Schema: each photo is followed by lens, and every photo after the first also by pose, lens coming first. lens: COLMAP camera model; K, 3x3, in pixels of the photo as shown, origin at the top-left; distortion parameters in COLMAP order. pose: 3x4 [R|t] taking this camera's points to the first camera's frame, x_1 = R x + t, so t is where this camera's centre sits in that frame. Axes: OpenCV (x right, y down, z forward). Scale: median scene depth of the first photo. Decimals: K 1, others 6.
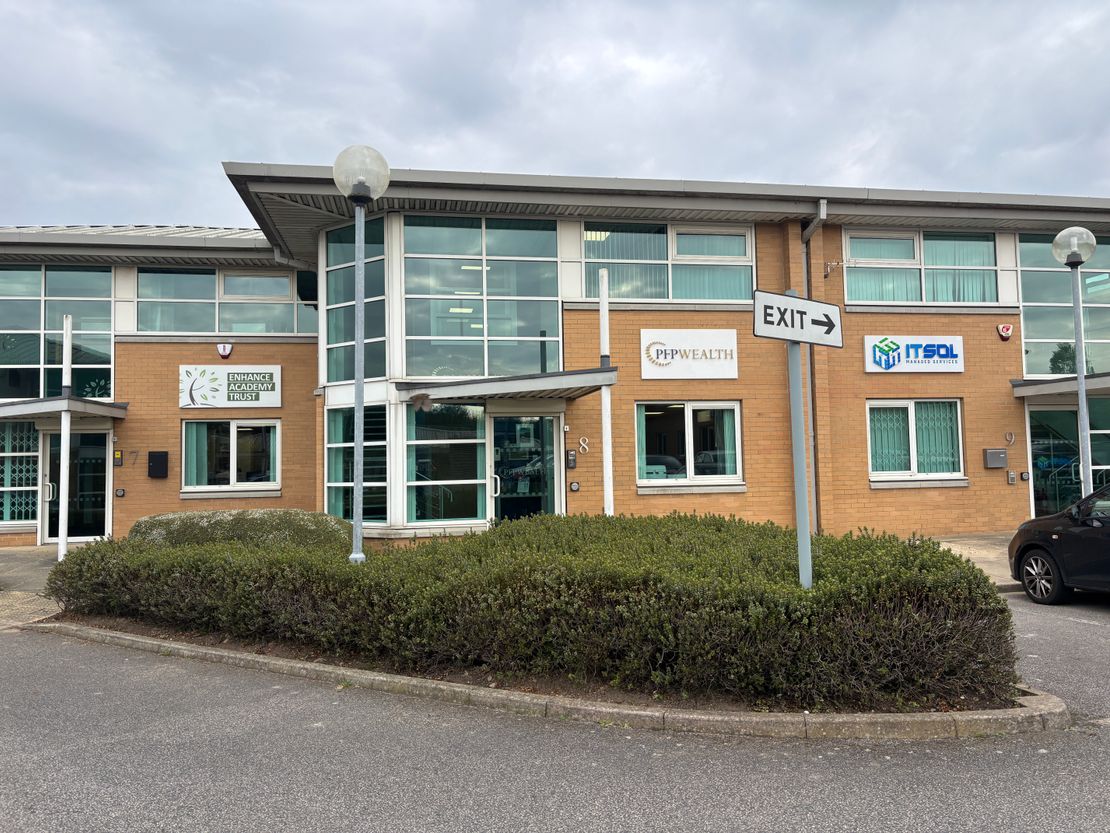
lens RADIAL K [[837.4, 0, 555.2], [0, 837.4, 414.5], [0, 0, 1]] dist [0.070688, -0.000117]
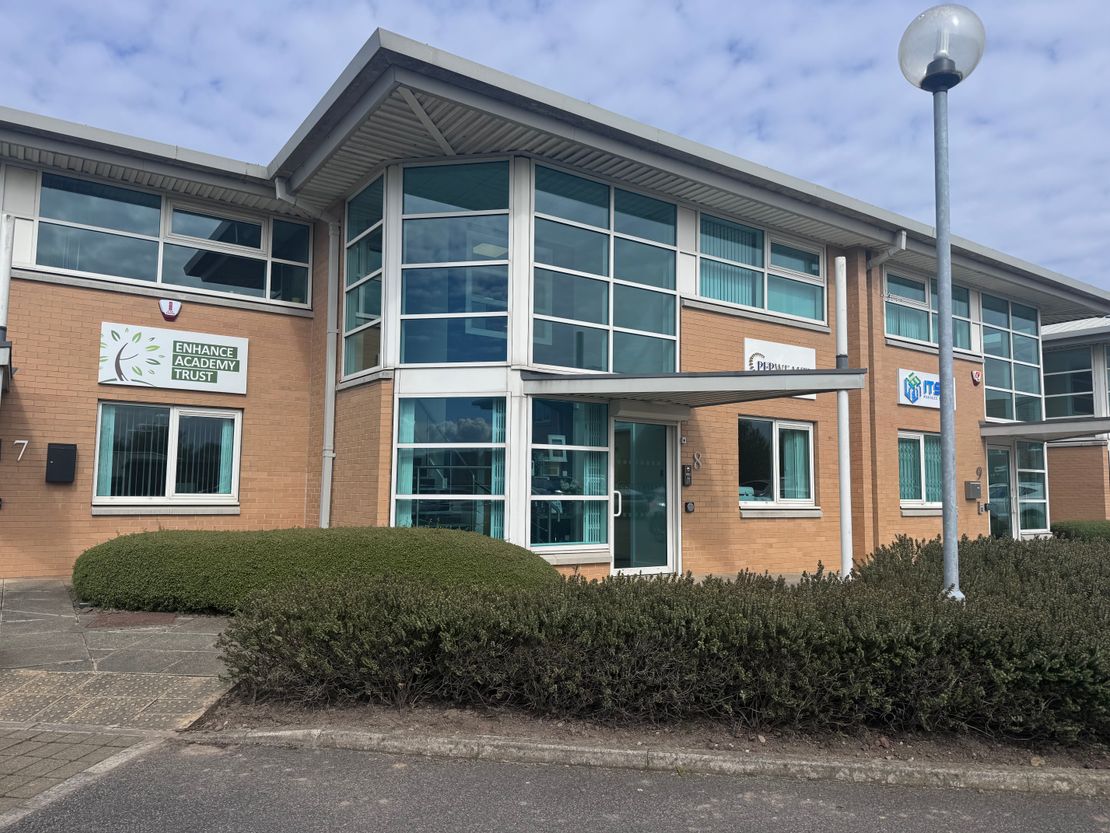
lens RADIAL K [[783.9, 0, 554.8], [0, 783.9, 419.1], [0, 0, 1]] dist [0.068493, -0.002578]
pose [[0.909844, 0.067382, 0.409443, -0.413961], [-0.051560, 0.997439, -0.049574, 0.039134], [-0.411735, 0.023994, 0.910988, 0.282781]]
